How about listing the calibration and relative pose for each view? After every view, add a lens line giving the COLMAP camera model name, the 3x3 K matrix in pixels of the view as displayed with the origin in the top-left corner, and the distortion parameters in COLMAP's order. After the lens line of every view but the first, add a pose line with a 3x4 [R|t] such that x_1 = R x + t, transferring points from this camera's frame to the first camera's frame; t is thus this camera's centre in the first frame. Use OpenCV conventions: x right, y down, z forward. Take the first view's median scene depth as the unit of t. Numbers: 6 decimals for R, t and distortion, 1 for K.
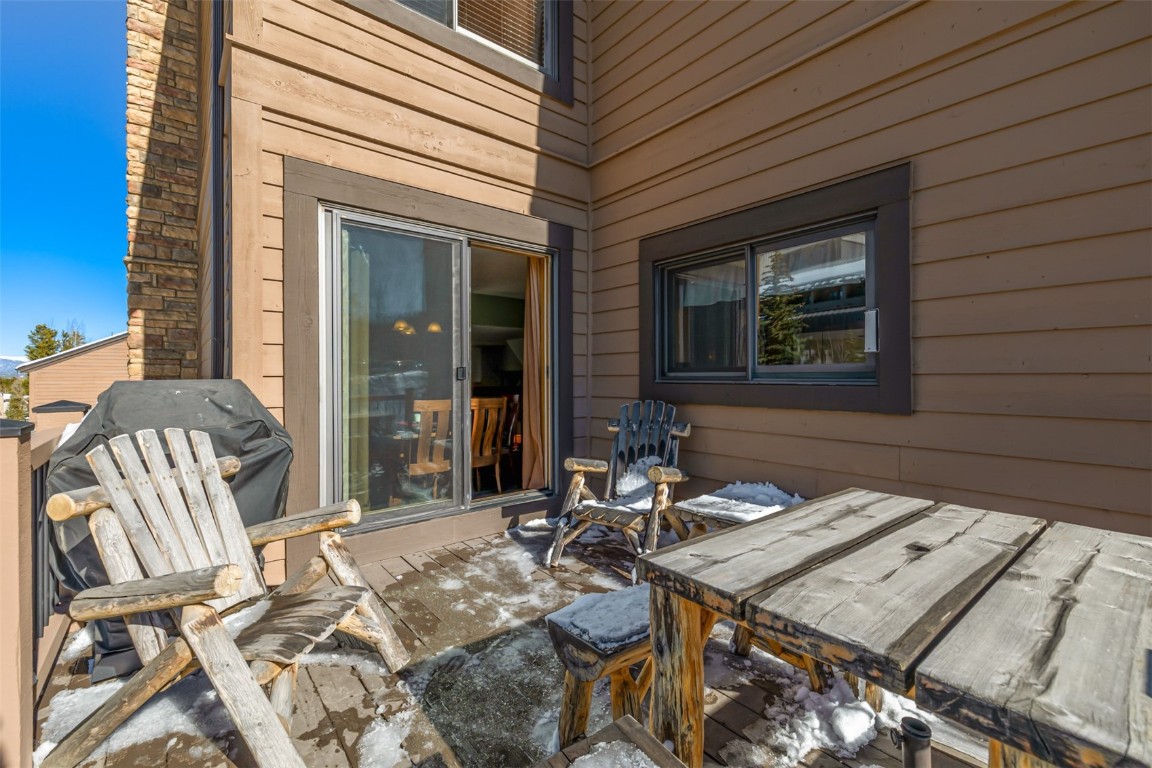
lens RADIAL K [[491.5, 0, 576.0], [0, 491.5, 384.0], [0, 0, 1]] dist [0.000981, 0.000178]
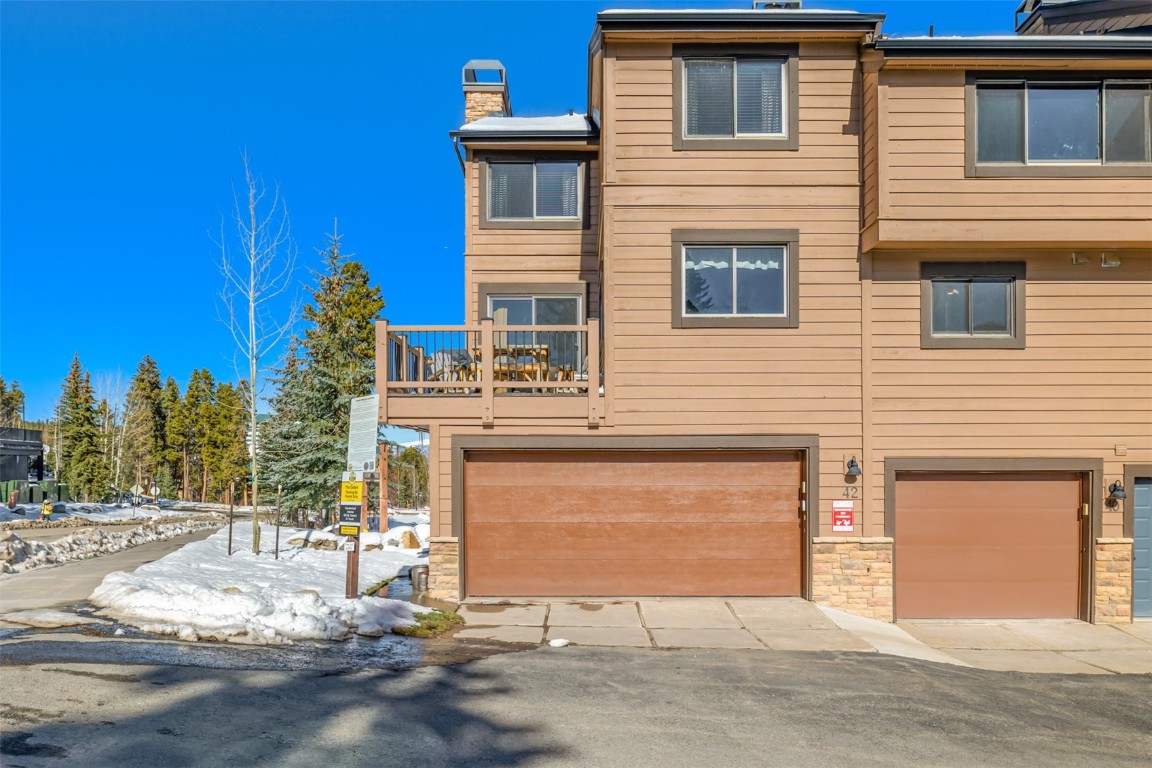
lens RADIAL K [[781.2, 0, 575.5], [0, 781.2, 471.3], [0, 0, 1]] dist [-0.001793, -0.002974]
pose [[0.772112, 0.004744, -0.635469, 2.619292], [-0.006099, 0.999981, 0.000055, 0.639102], [0.635457, 0.003833, 0.772127, -2.115052]]
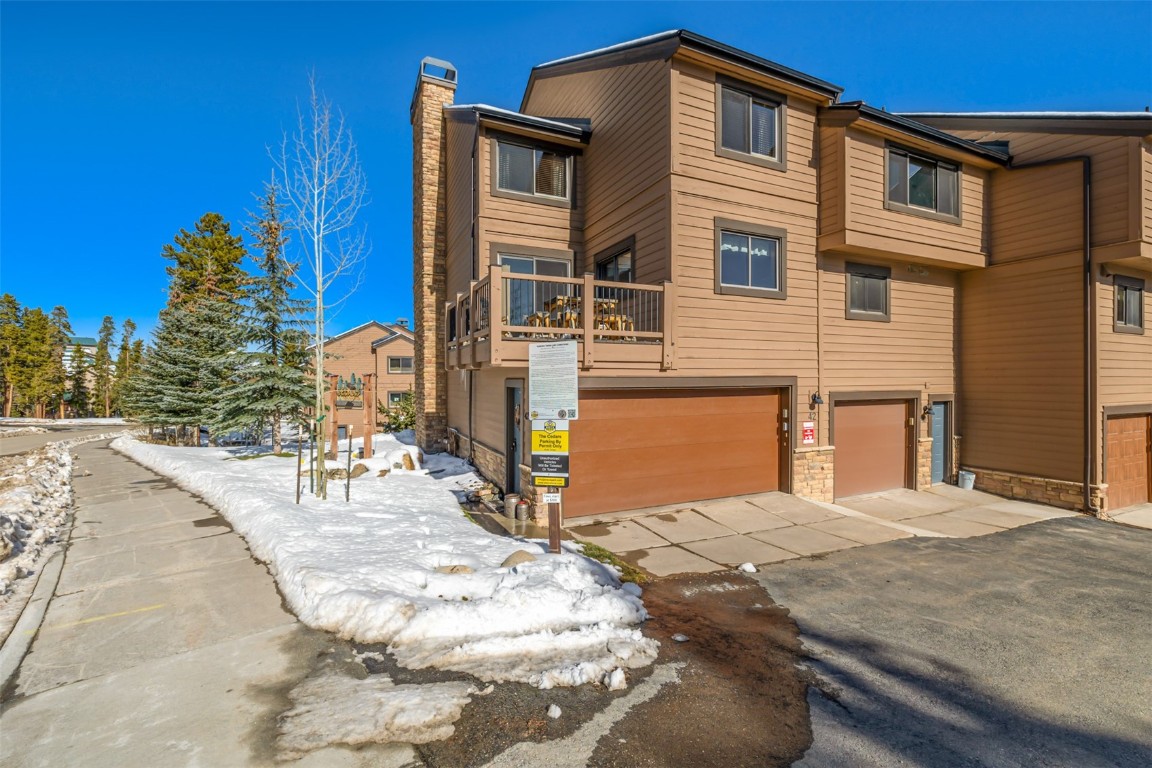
lens RADIAL K [[491.5, 0, 576.0], [0, 491.5, 384.0], [0, 0, 1]] dist [0.000981, 0.000178]
pose [[0.969423, 0.000691, -0.245395, 0.820413], [-0.000074, 0.999997, 0.002527, 0.521215], [0.245396, -0.002432, 0.969420, -2.093337]]
